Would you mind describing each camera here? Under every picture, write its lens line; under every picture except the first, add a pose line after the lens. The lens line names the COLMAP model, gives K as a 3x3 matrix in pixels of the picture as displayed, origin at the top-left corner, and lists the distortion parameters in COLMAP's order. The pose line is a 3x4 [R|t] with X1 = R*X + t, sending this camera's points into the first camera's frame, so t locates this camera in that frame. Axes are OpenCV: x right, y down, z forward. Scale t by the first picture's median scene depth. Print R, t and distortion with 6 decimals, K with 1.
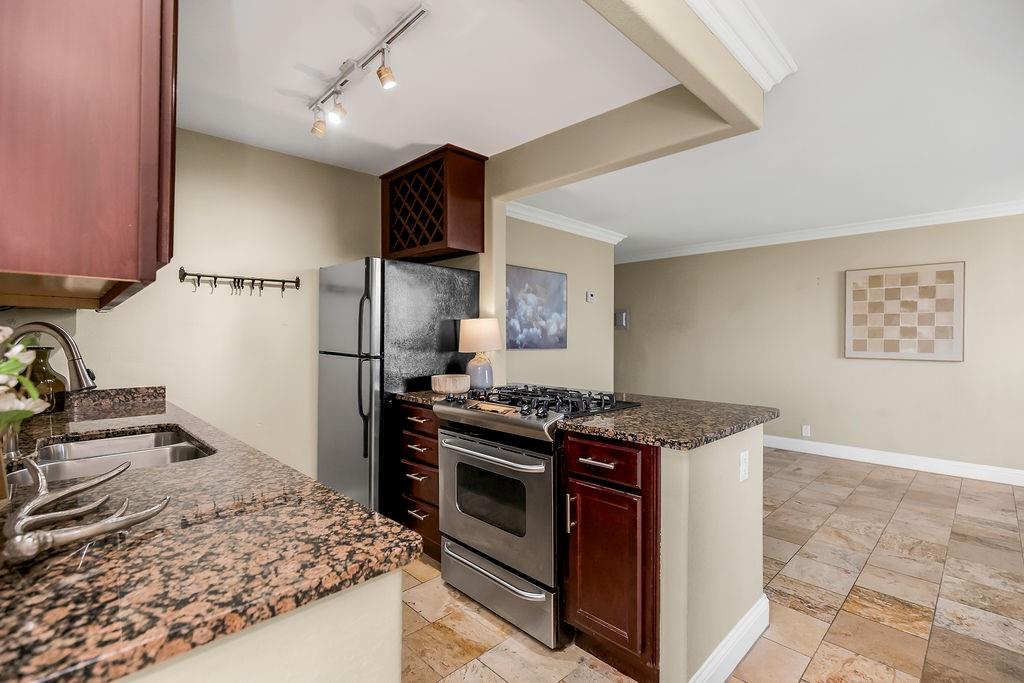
lens RADIAL K [[472.7, 0, 518.8], [0, 472.7, 340.9], [0, 0, 1]] dist [-0.009454, 0.001276]
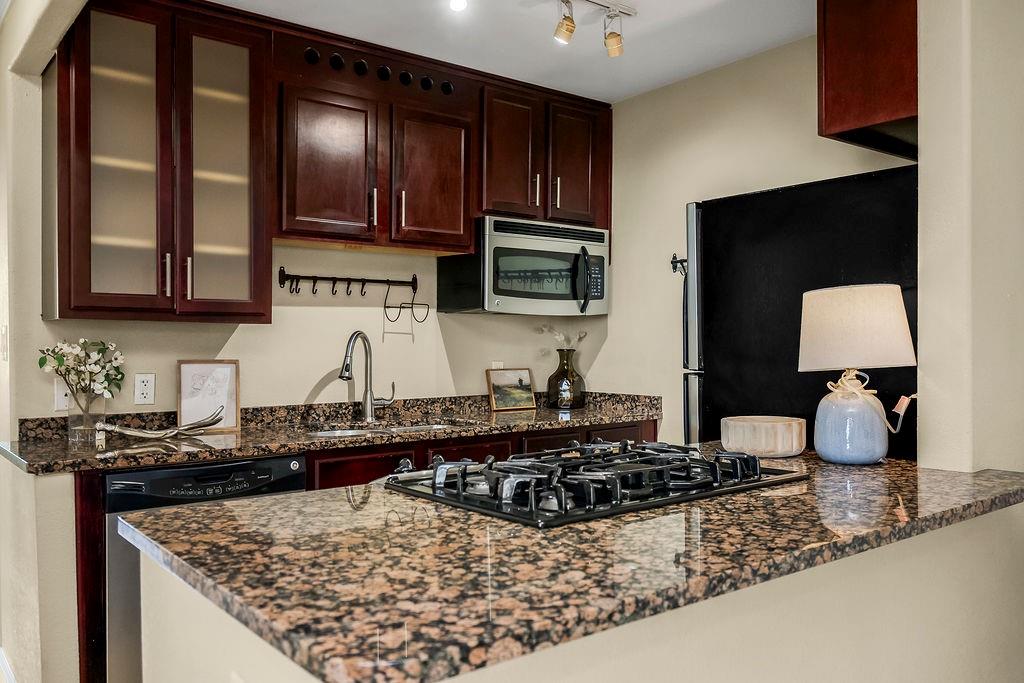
lens RADIAL K [[813.8, 0, 521.2], [0, 813.8, 348.4], [0, 0, 1]] dist [0.034114, -0.009751]
pose [[-0.097771, 0.007686, -0.995179, 0.657129], [0.000399, 0.999970, 0.007684, -0.002536], [0.995209, 0.000354, -0.097771, 0.788105]]
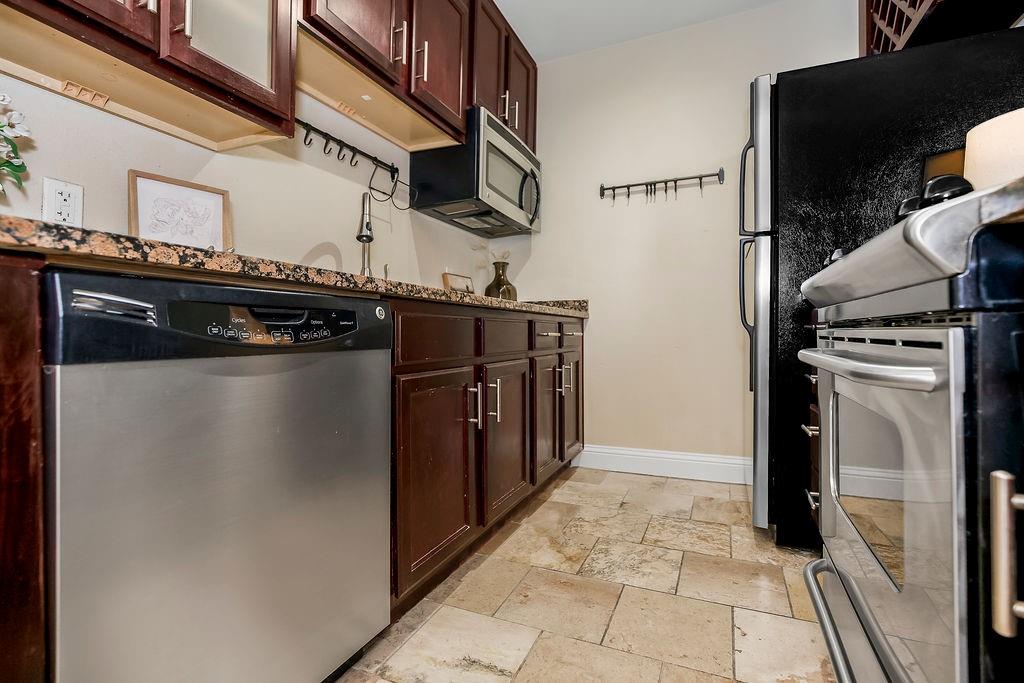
lens RADIAL K [[472.7, 0, 516.8], [0, 472.7, 327.0], [0, 0, 1]] dist [-0.009454, 0.001276]
pose [[0.371145, -0.013584, -0.928475, 0.143508], [-0.001696, 0.999881, -0.015307, 0.151766], [0.928573, 0.007256, 0.371078, 0.408849]]
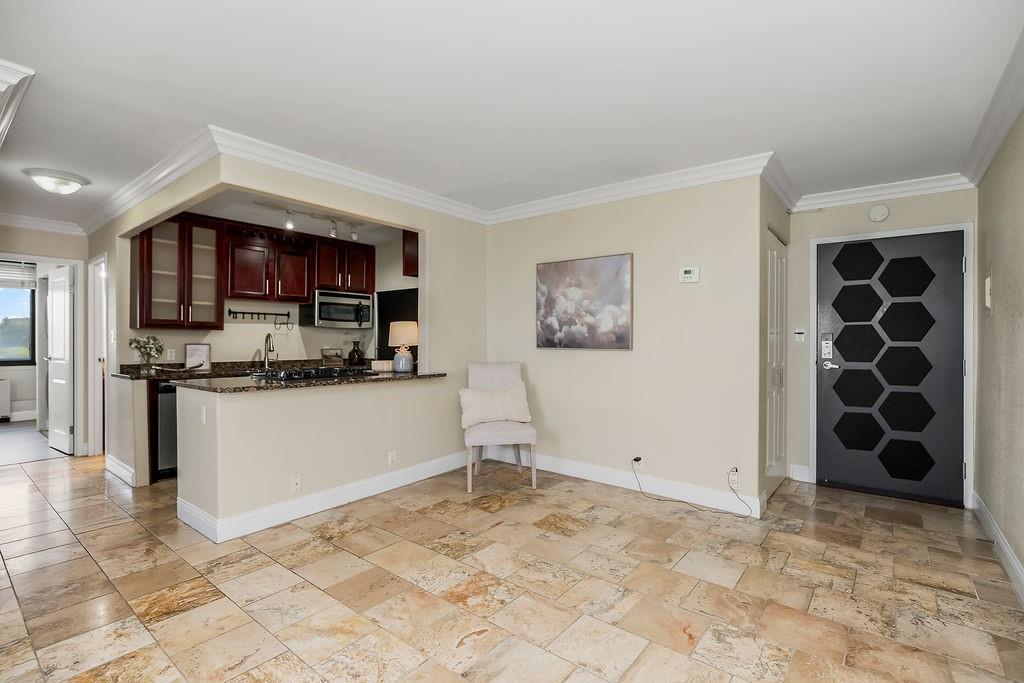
lens RADIAL K [[472.7, 0, 512.8], [0, 472.7, 342.7], [0, 0, 1]] dist [-0.009454, 0.001276]
pose [[0.116309, 0.002454, -0.993210, 1.365264], [-0.005886, 0.999981, 0.001781, 0.007730], [0.993196, 0.005639, 0.116322, 1.162755]]
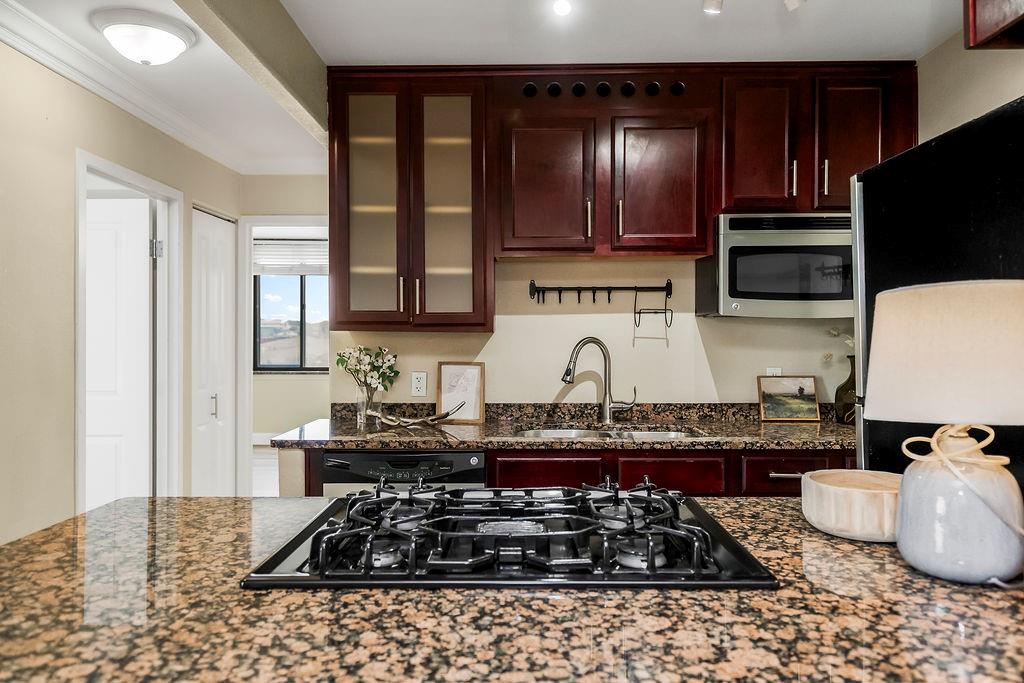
lens RADIAL K [[692.5, 0, 512.6], [0, 692.5, 332.7], [0, 0, 1]] dist [0.007442, -0.005456]
pose [[-0.709180, 0.000225, -0.705028, 0.349133], [0.000620, 1.000000, -0.000305, -0.024687], [0.705028, -0.000654, -0.709180, 1.095319]]
